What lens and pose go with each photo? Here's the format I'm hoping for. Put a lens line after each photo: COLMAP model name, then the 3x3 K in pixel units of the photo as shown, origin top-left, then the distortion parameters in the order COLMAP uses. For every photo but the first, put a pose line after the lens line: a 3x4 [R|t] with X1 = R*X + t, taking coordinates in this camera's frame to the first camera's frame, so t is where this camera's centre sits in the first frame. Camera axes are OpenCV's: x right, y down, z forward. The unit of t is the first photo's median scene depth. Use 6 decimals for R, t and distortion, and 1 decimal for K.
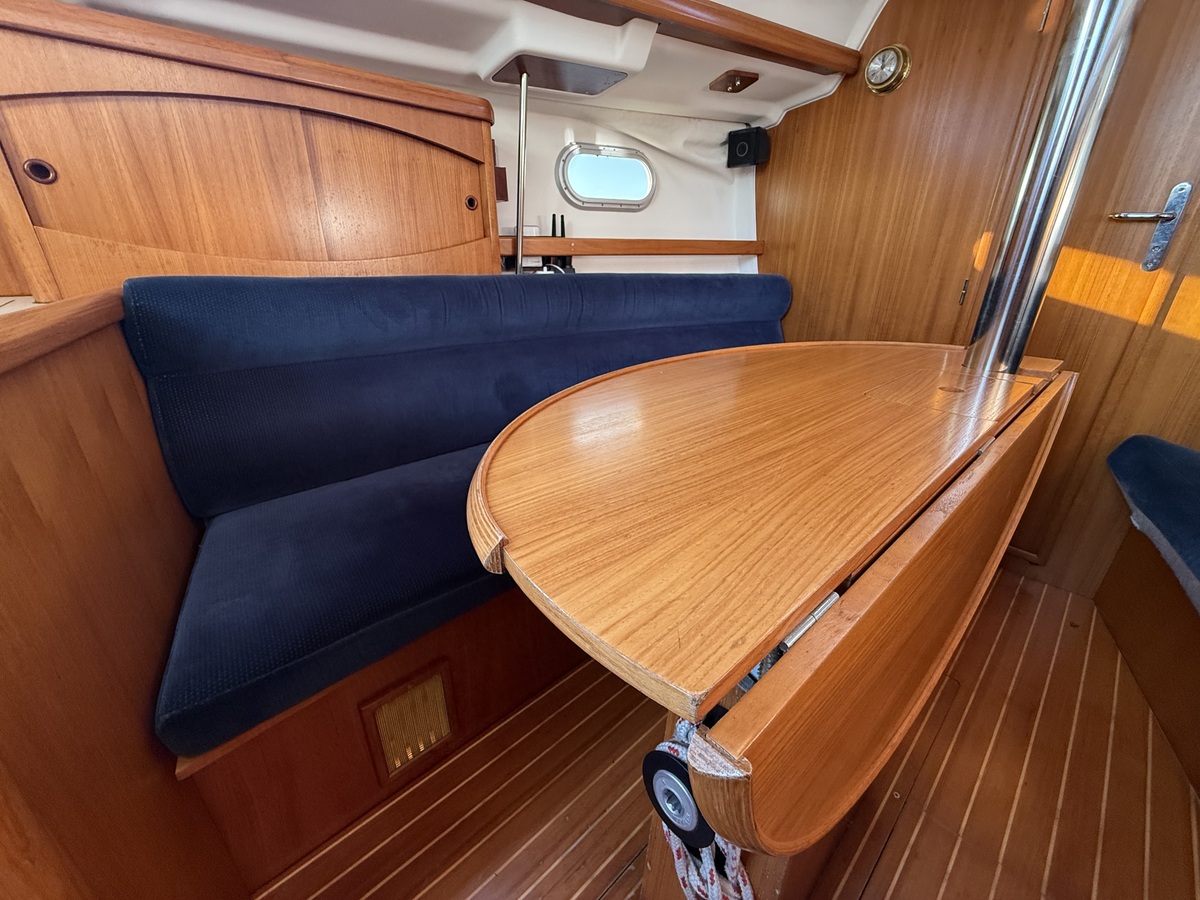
lens RADIAL K [[479.4, 0, 596.6], [0, 479.4, 453.0], [0, 0, 1]] dist [-0.003687, 0.000710]
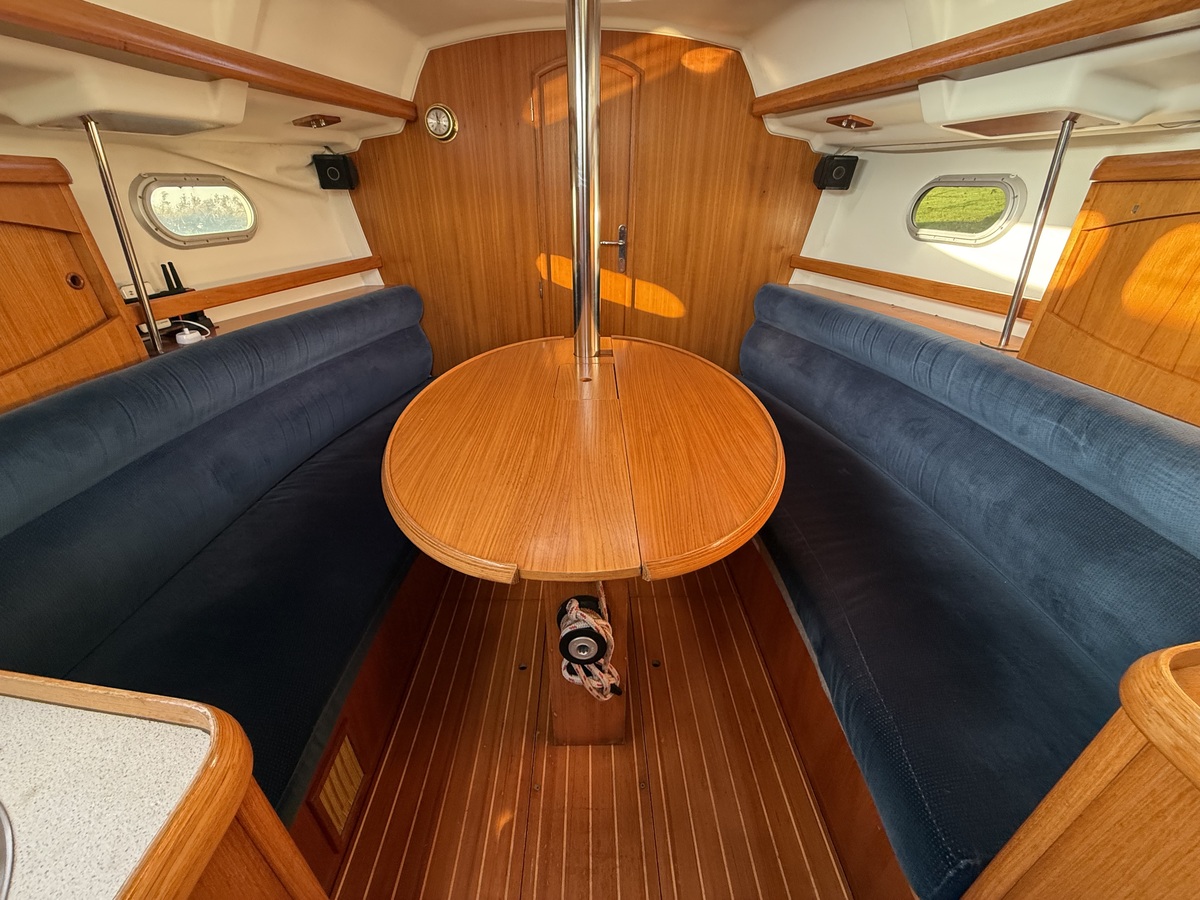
lens RADIAL K [[479.4, 0, 600.8], [0, 479.4, 452.3], [0, 0, 1]] dist [-0.003687, 0.000710]
pose [[0.655681, -0.364154, 0.661418, -0.335866], [0.293794, 0.930020, 0.220790, -0.176731], [-0.695534, 0.049553, 0.716783, -0.200674]]
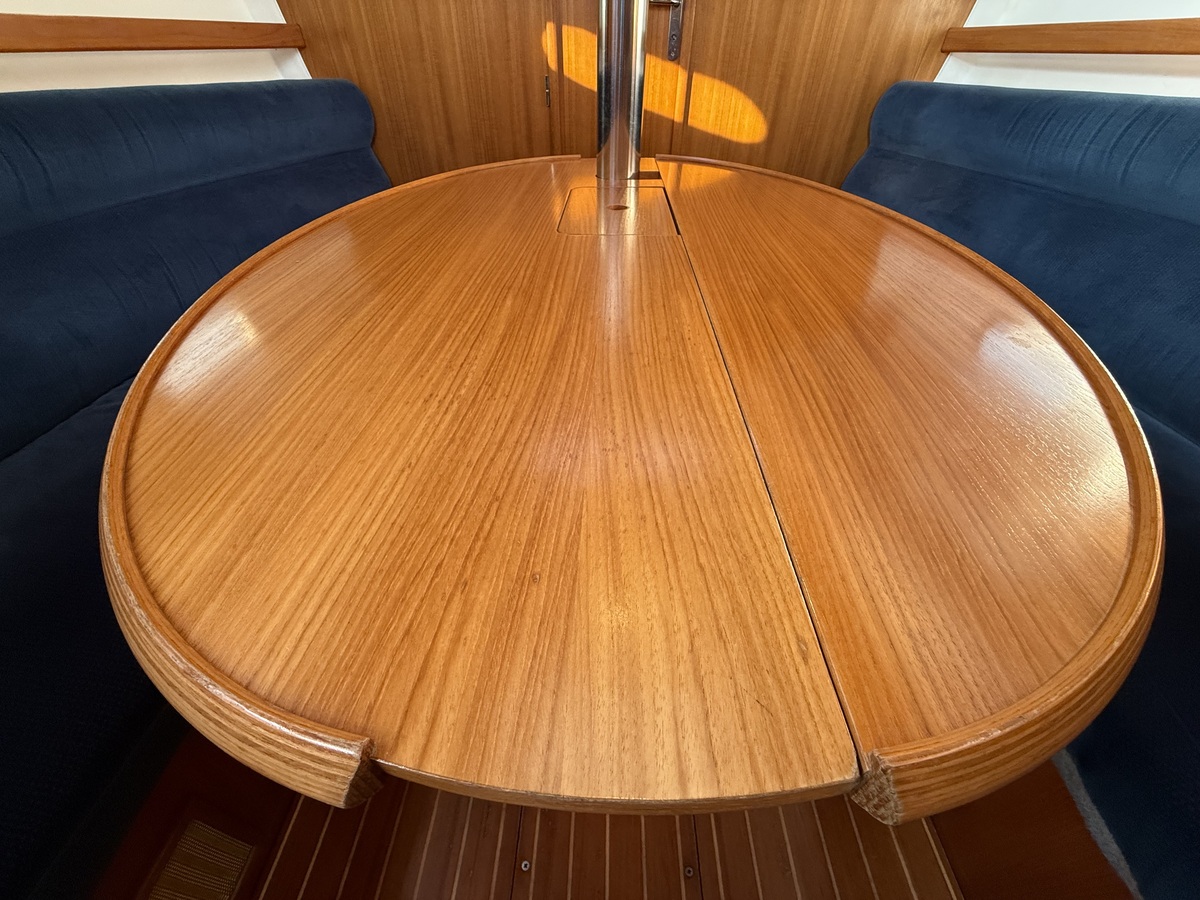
lens RADIAL K [[479.4, 0, 595.2], [0, 479.4, 450.7], [0, 0, 1]] dist [-0.003687, 0.000710]
pose [[0.694868, -0.468971, 0.545184, -0.047486], [0.282175, 0.875114, 0.393132, -0.064474], [-0.661465, -0.119337, 0.740420, 0.160031]]
